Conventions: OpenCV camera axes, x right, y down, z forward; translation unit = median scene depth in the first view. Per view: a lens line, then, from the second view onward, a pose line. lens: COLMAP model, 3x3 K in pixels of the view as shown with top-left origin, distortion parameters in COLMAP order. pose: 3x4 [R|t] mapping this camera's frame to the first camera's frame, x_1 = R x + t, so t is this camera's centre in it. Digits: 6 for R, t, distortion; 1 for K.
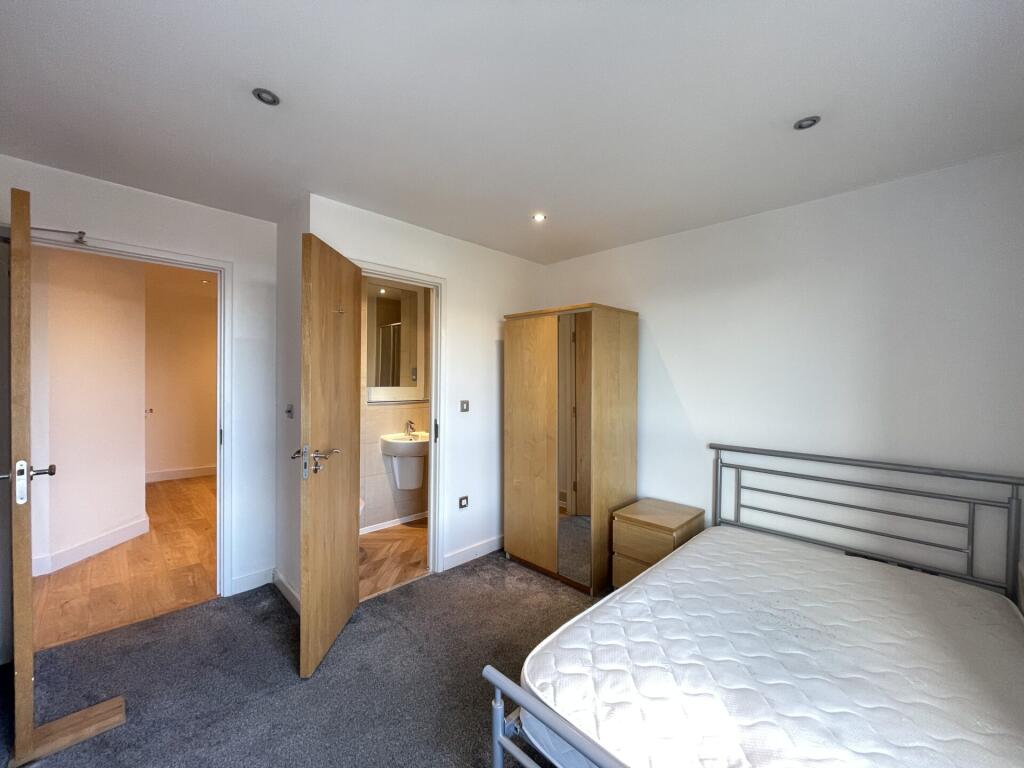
lens RADIAL K [[416.4, 0, 507.4], [0, 416.4, 381.4], [0, 0, 1]] dist [-0.000201, 0.000347]
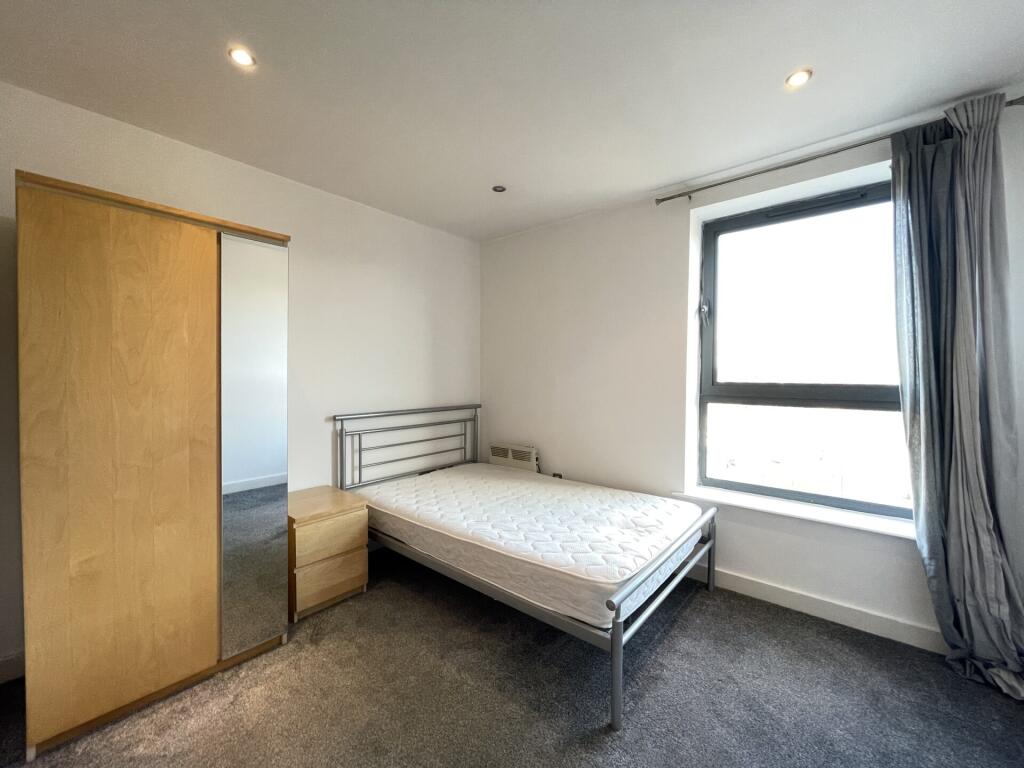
lens RADIAL K [[416.4, 0, 507.1], [0, 416.4, 386.5], [0, 0, 1]] dist [-0.000201, 0.000347]
pose [[-0.088616, -0.038504, 0.995321, -0.660612], [0.001331, 0.999247, 0.038775, 0.050048], [-0.996065, 0.004761, -0.088498, 0.830719]]
